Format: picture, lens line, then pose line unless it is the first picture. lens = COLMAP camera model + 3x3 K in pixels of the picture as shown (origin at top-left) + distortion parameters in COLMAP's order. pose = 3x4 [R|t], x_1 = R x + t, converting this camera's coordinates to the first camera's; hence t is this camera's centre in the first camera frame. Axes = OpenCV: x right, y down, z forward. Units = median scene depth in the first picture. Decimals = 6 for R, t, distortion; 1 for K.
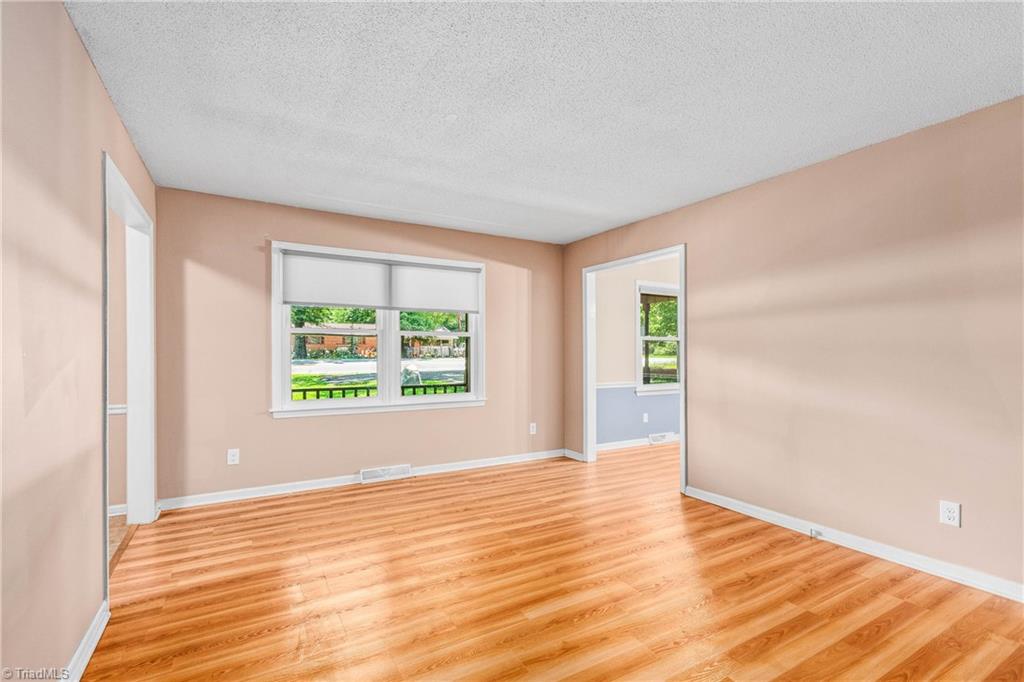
lens RADIAL K [[453.9, 0, 507.0], [0, 453.9, 366.5], [0, 0, 1]] dist [-0.031598, 0.000184]
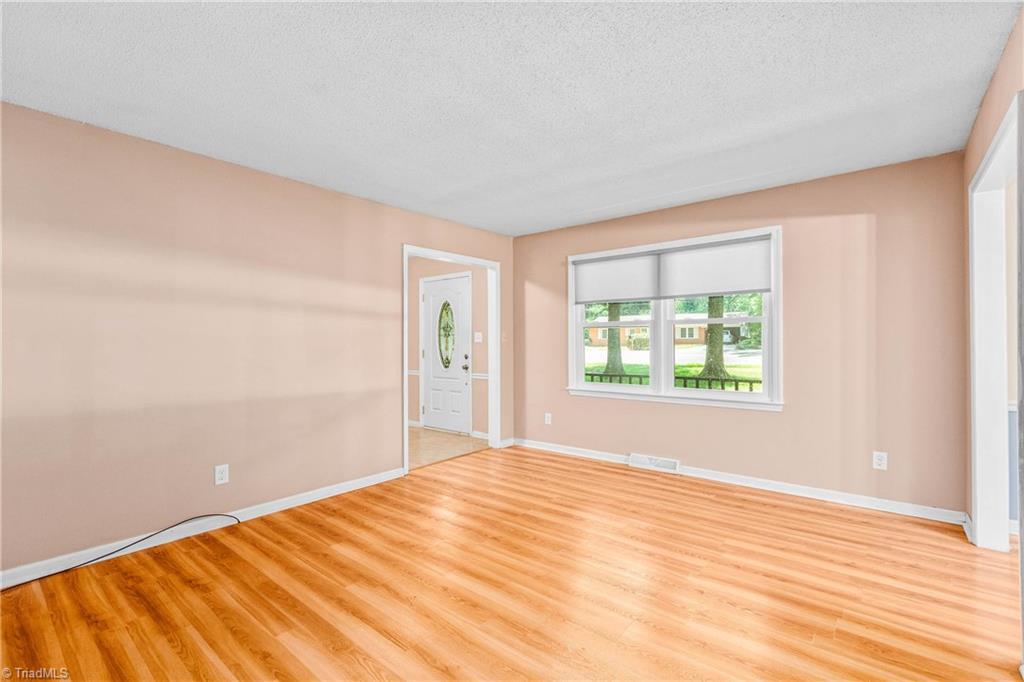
lens RADIAL K [[459.5, 0, 509.6], [0, 459.5, 337.2], [0, 0, 1]] dist [0.015556, -0.000045]
pose [[0.352367, -0.016151, -0.935723, 0.579863], [-0.024198, 0.999360, -0.026362, -0.007093], [0.935549, 0.031932, 0.351750, 0.338560]]
